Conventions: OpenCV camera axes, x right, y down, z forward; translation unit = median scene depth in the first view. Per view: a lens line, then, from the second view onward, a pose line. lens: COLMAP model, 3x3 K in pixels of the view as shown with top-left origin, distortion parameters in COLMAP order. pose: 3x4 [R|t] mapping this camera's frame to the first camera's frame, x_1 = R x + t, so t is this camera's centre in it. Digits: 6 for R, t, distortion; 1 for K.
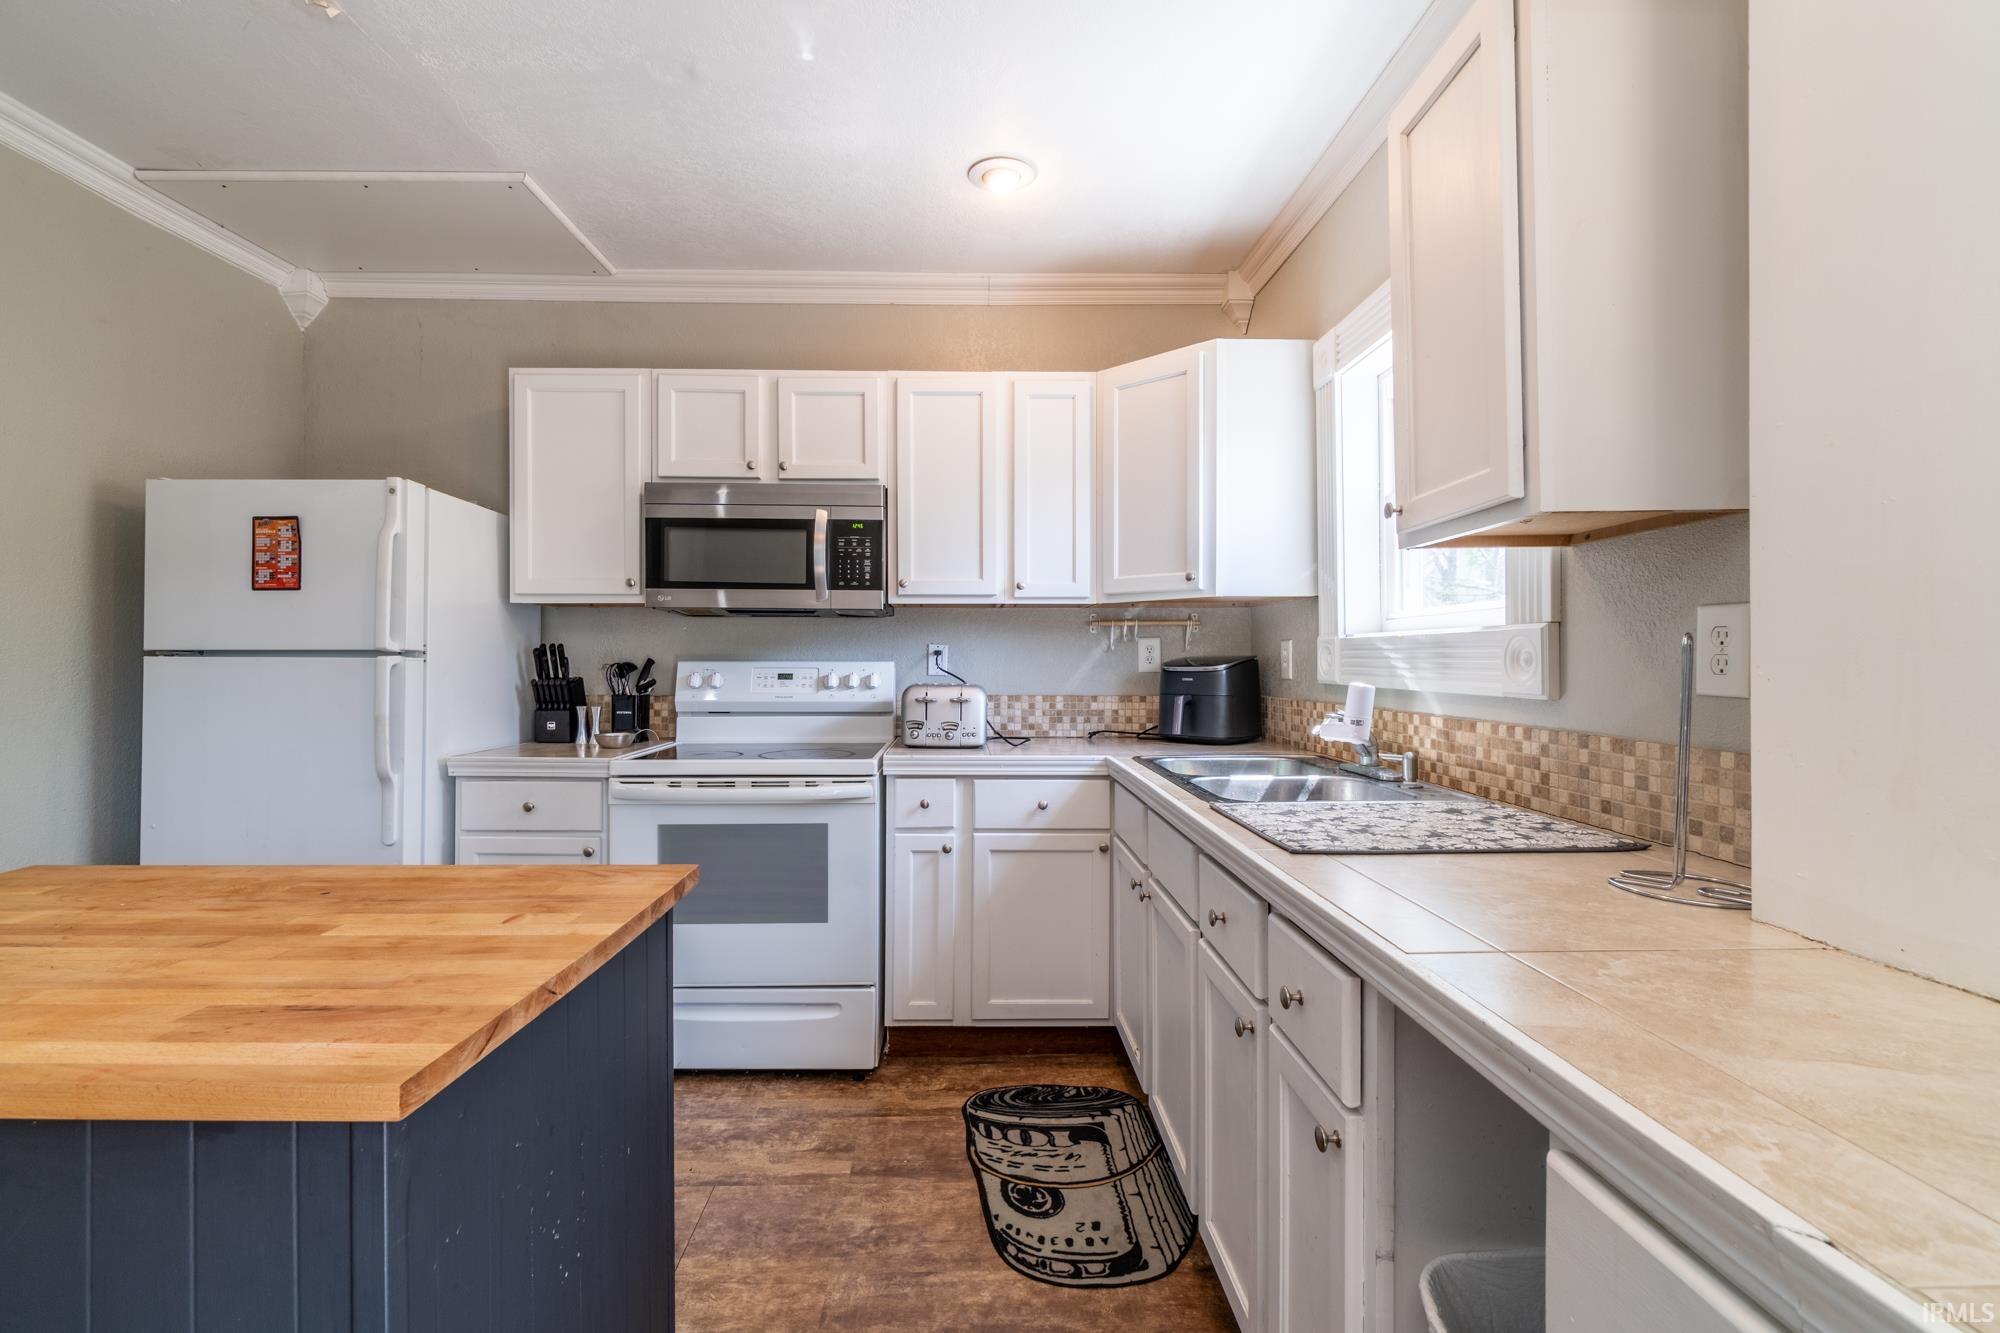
lens RADIAL K [[870.3, 0, 984.4], [0, 870.3, 658.9], [0, 0, 1]] dist [-0.002580, 0.000790]
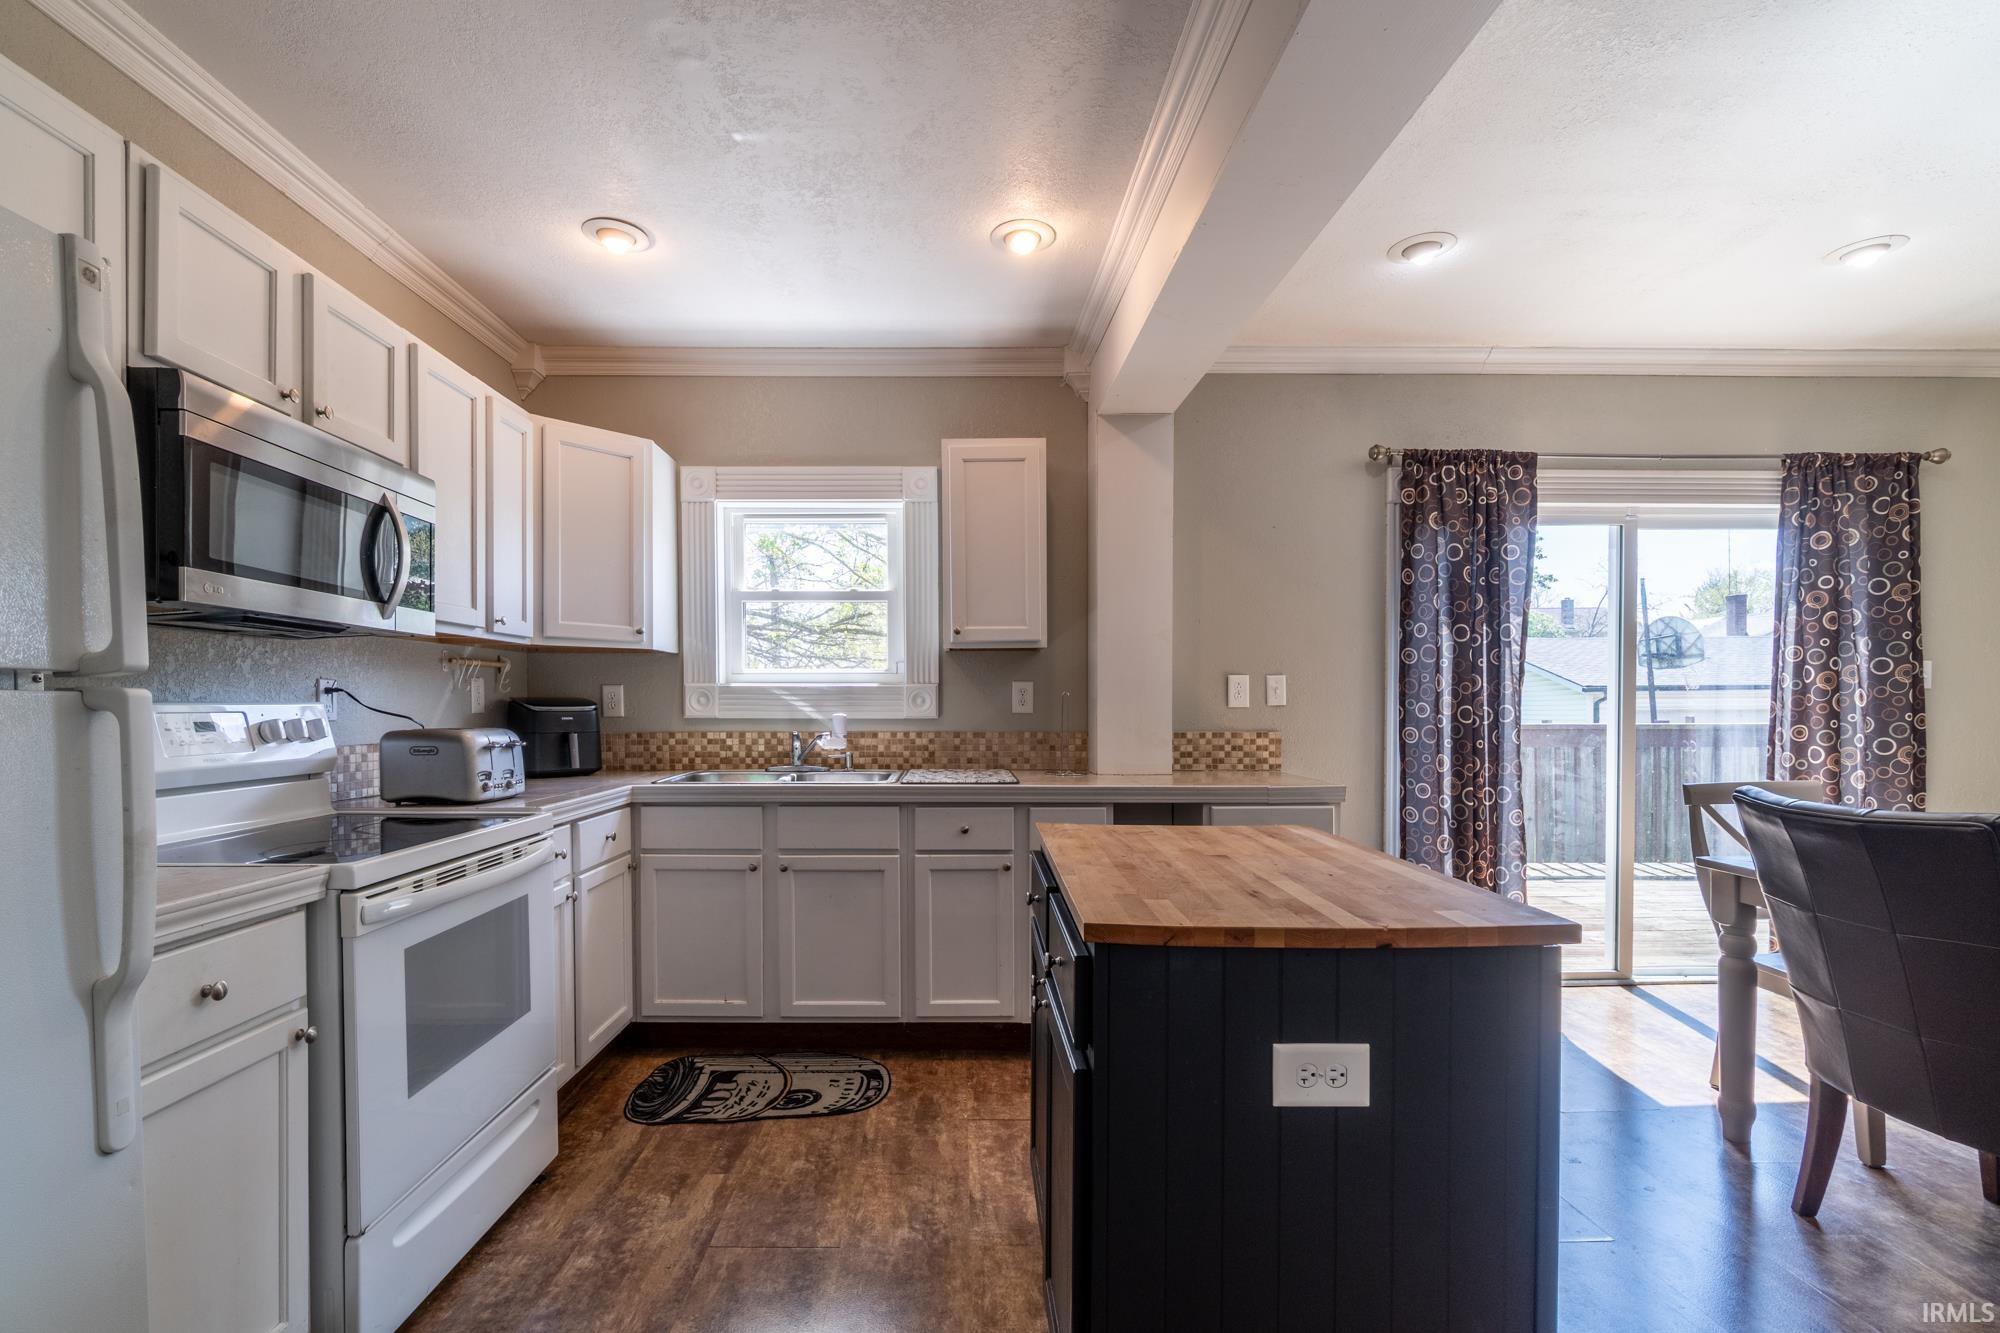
lens RADIAL K [[870.3, 0, 963.2], [0, 870.3, 711.7], [0, 0, 1]] dist [-0.002580, 0.000790]
pose [[0.025007, -0.009786, 0.999639, -0.912506], [-0.000292, 0.999952, 0.009796, 0.004499], [-0.999687, -0.000537, 0.025003, 0.505420]]
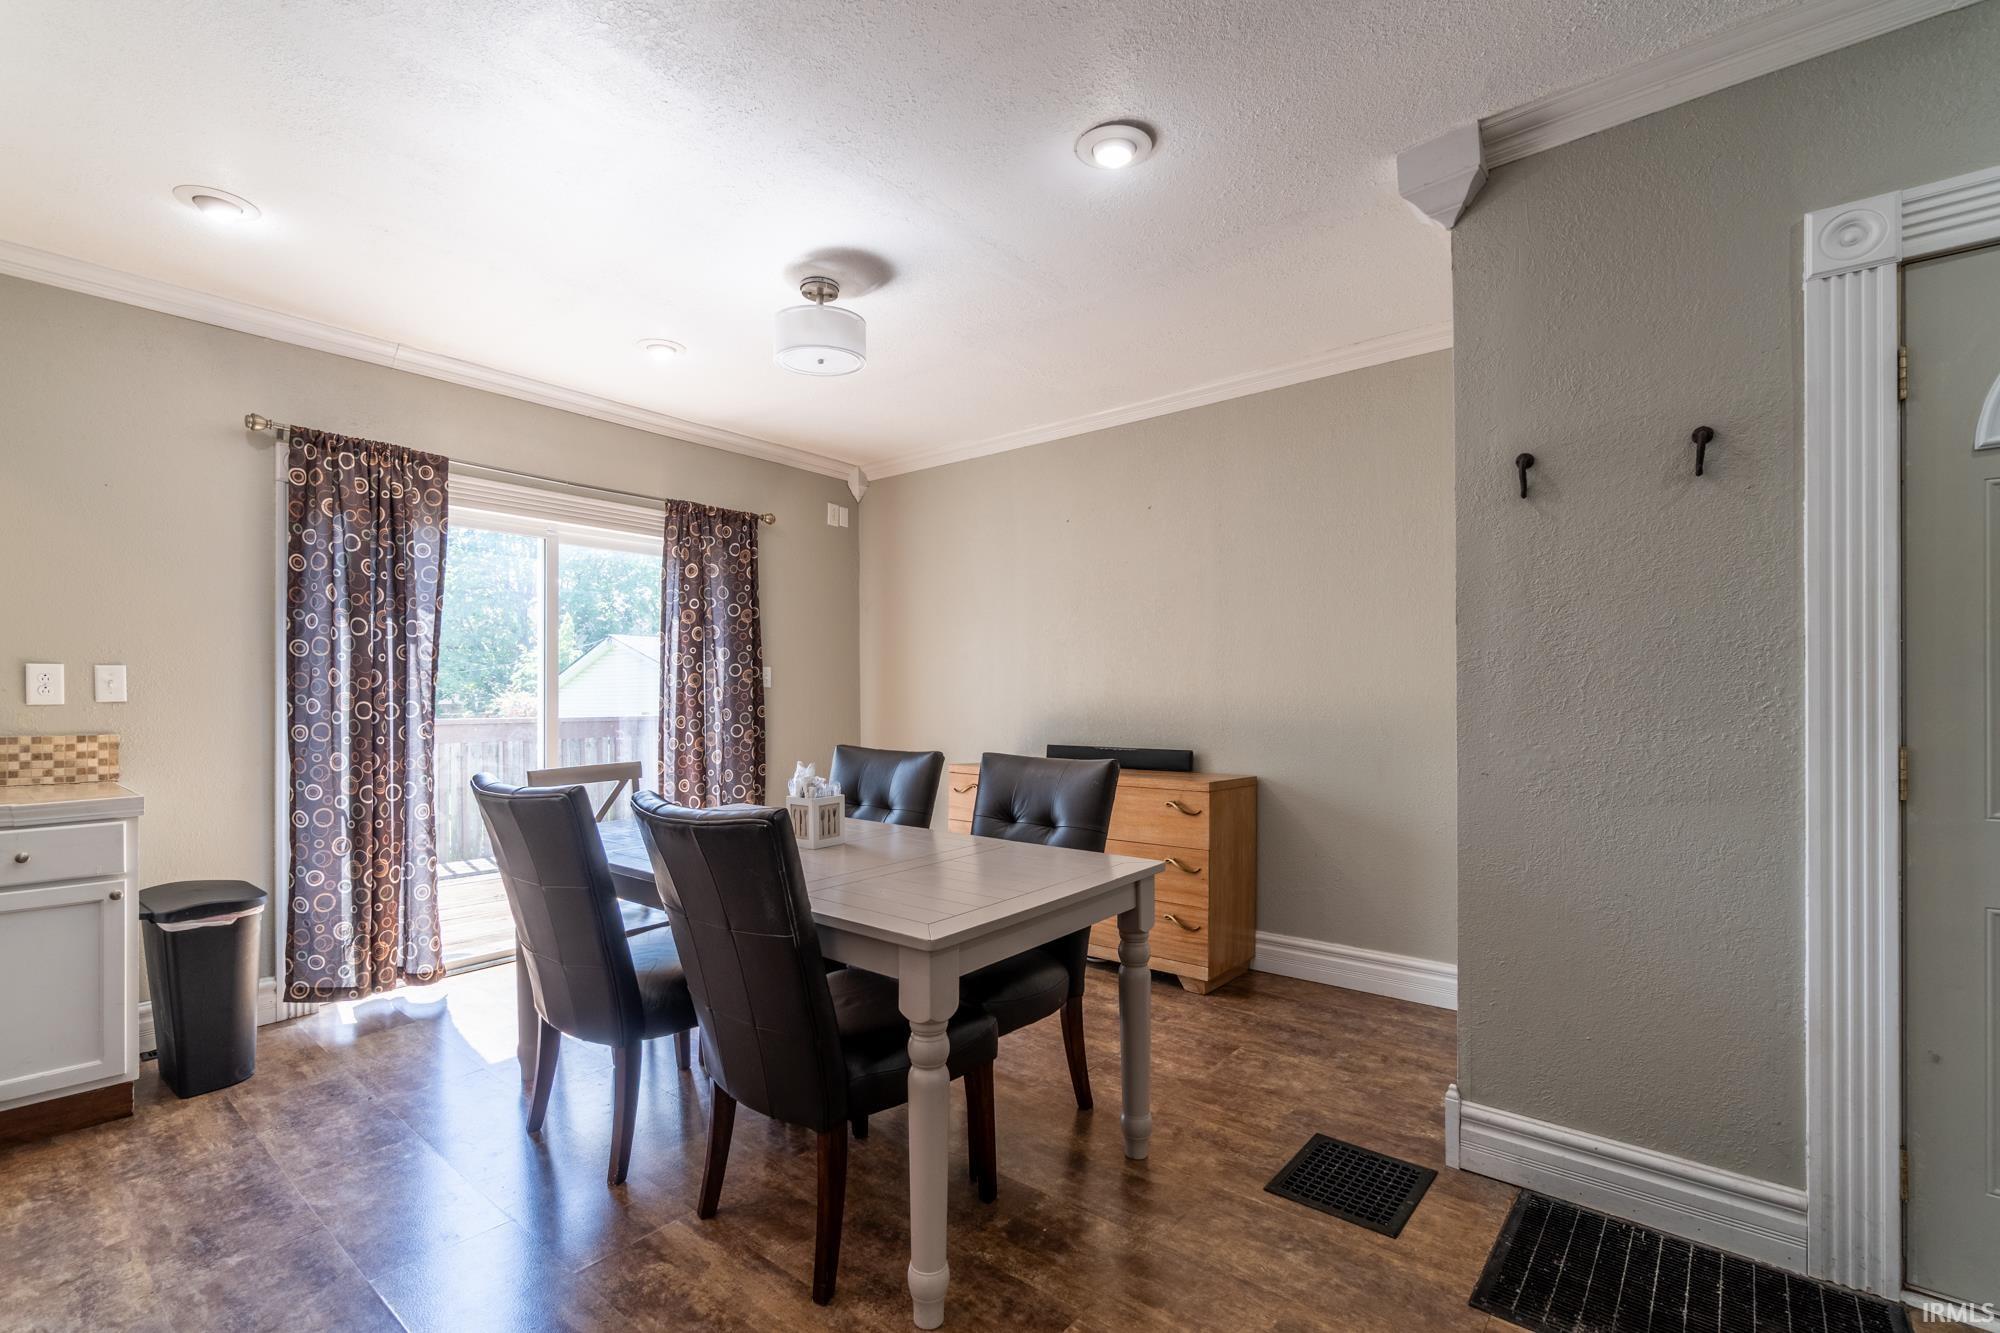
lens RADIAL K [[870.3, 0, 947.4], [0, 870.3, 696.2], [0, 0, 1]] dist [-0.002580, 0.000790]
pose [[-0.723707, 0.000520, 0.690107, -1.076720], [0.000132, 1.000000, -0.000615, 0.001577], [-0.690107, -0.000354, -0.723707, 0.137865]]
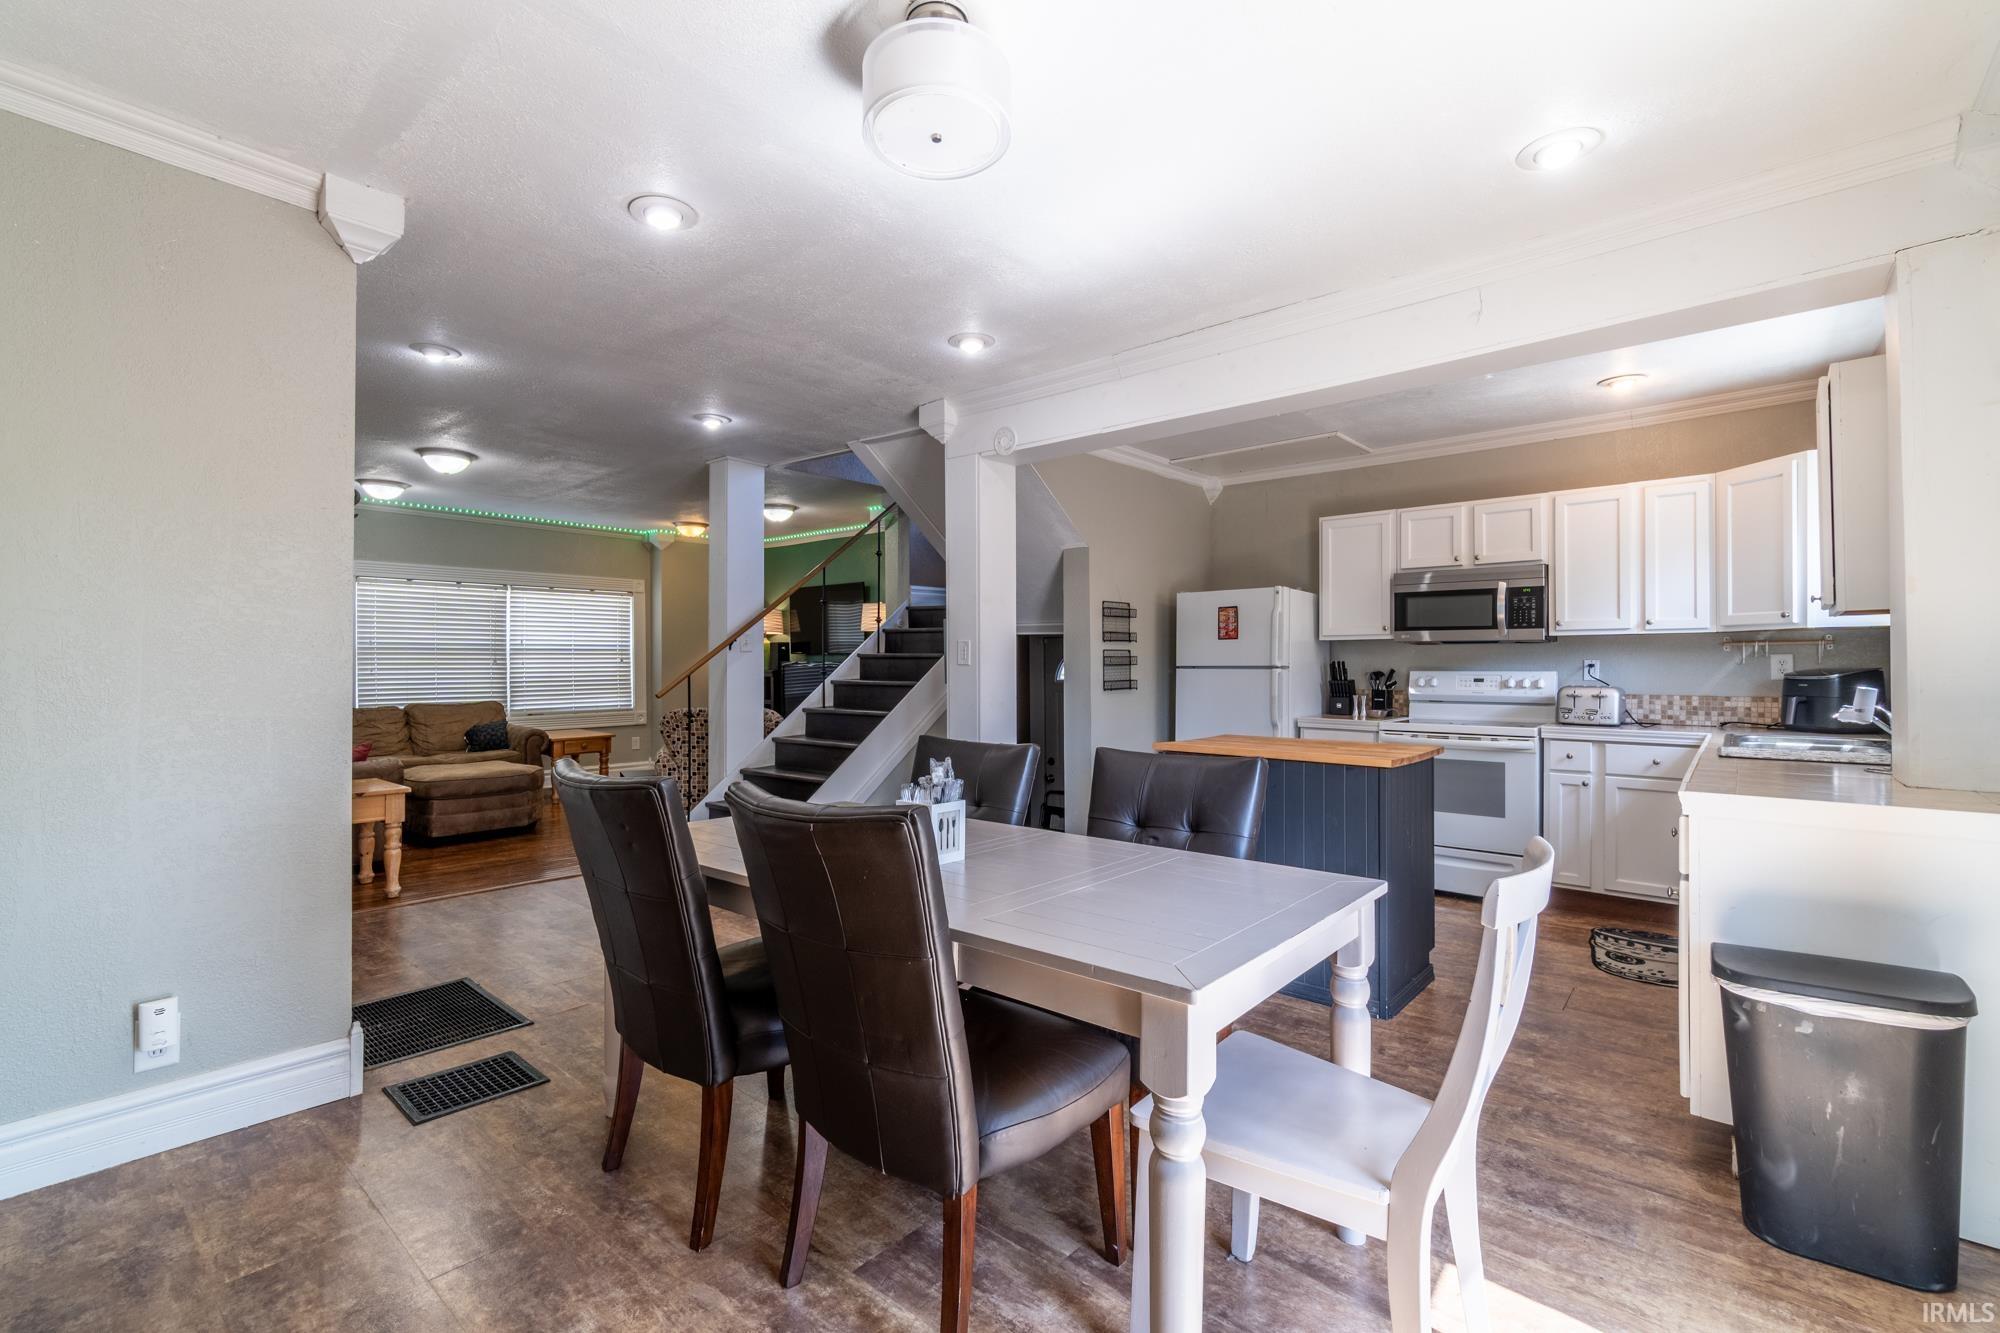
lens RADIAL K [[870.3, 0, 1001.4], [0, 870.3, 670.2], [0, 0, 1]] dist [-0.002580, 0.000790]
pose [[0.746255, 0.002206, -0.665657, 0.215499], [0.002177, 0.999981, 0.005754, -0.011646], [0.665657, -0.005743, 0.746236, -0.928795]]
